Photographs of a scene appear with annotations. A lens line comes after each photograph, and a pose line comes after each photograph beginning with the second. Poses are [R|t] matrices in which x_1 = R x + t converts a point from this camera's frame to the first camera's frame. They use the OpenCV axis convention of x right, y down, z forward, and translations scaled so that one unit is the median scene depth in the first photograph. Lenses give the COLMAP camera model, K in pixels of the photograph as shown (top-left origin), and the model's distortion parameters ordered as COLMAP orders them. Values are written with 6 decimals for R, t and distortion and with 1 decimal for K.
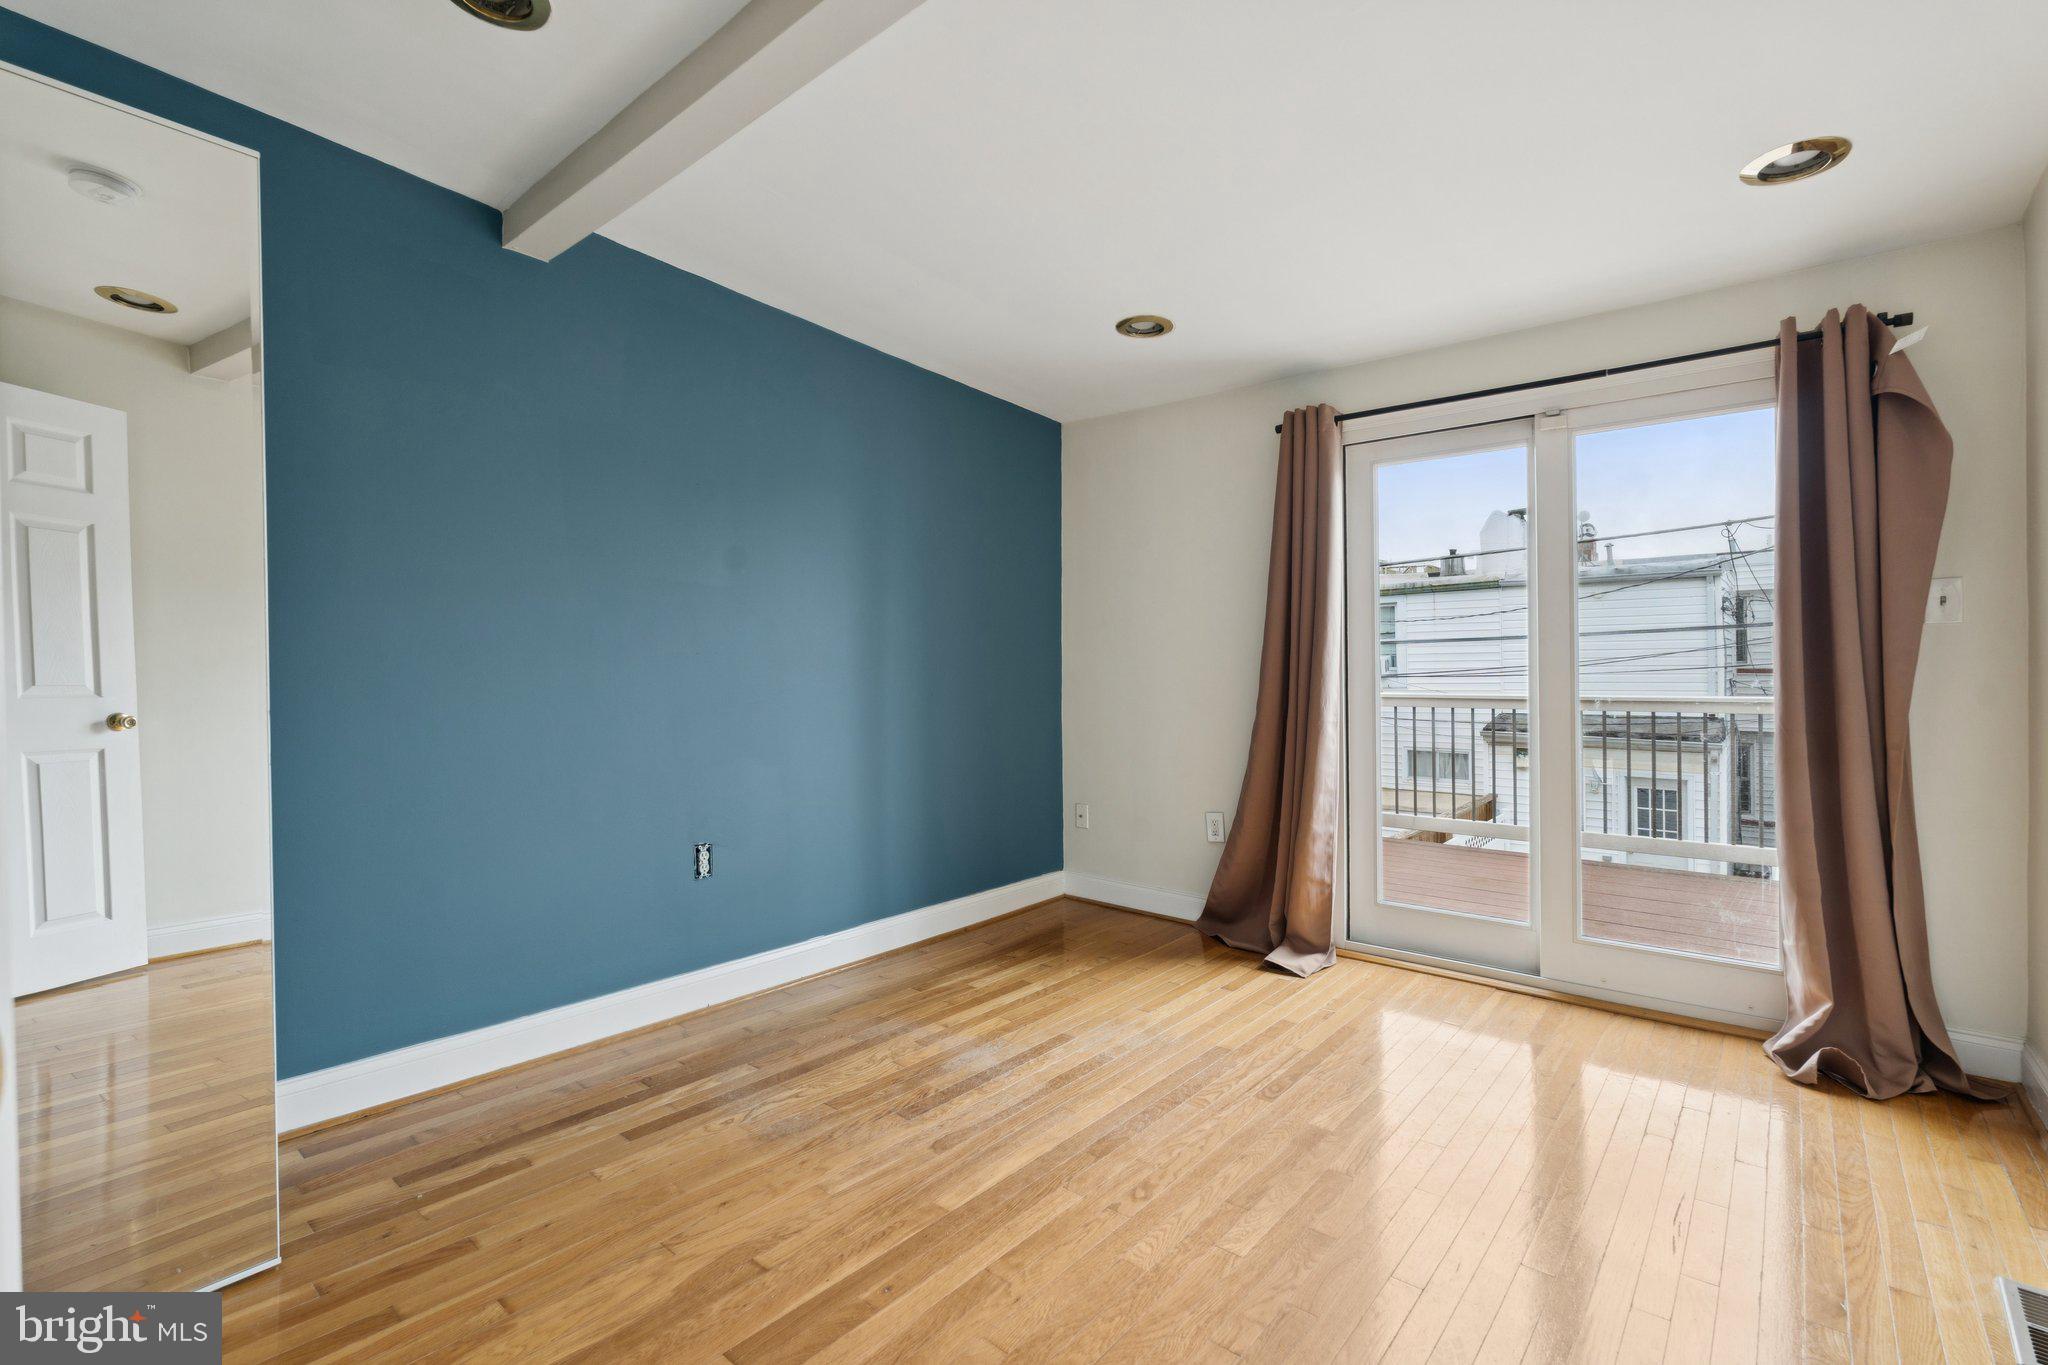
lens RADIAL K [[916.6, 0, 1010.6], [0, 916.6, 674.8], [0, 0, 1]] dist [-0.002281, 0.001829]
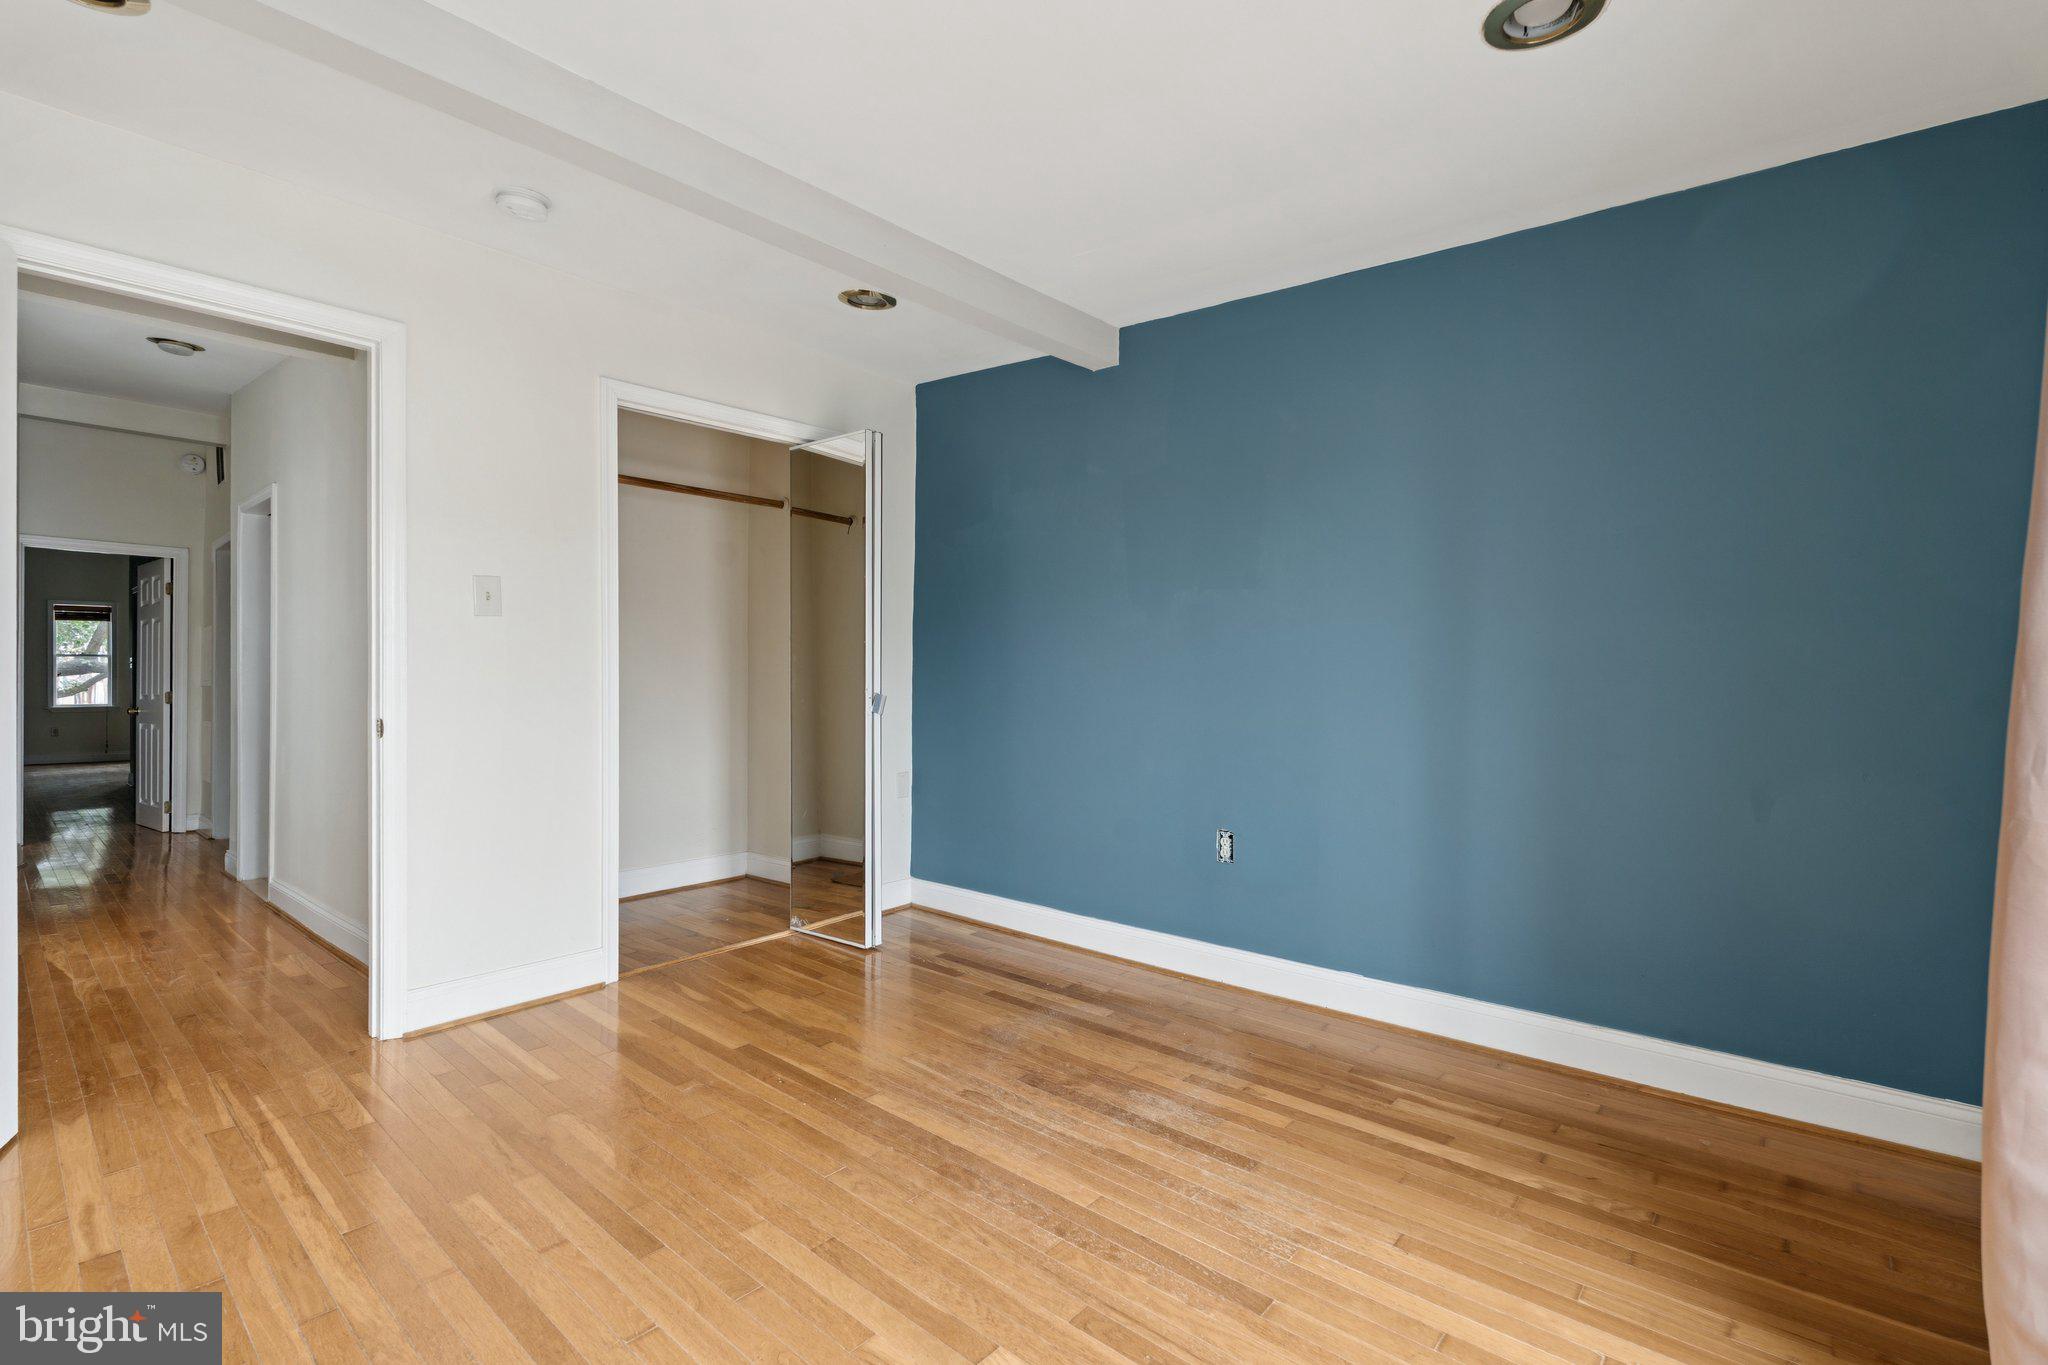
lens RADIAL K [[916.6, 0, 1010.3], [0, 916.6, 690.7], [0, 0, 1]] dist [-0.002281, 0.001829]
pose [[-0.013956, 0.013062, -0.999817, 0.883450], [-0.005457, 0.999899, 0.013139, 0.010903], [0.999888, 0.005639, -0.013883, 0.918625]]
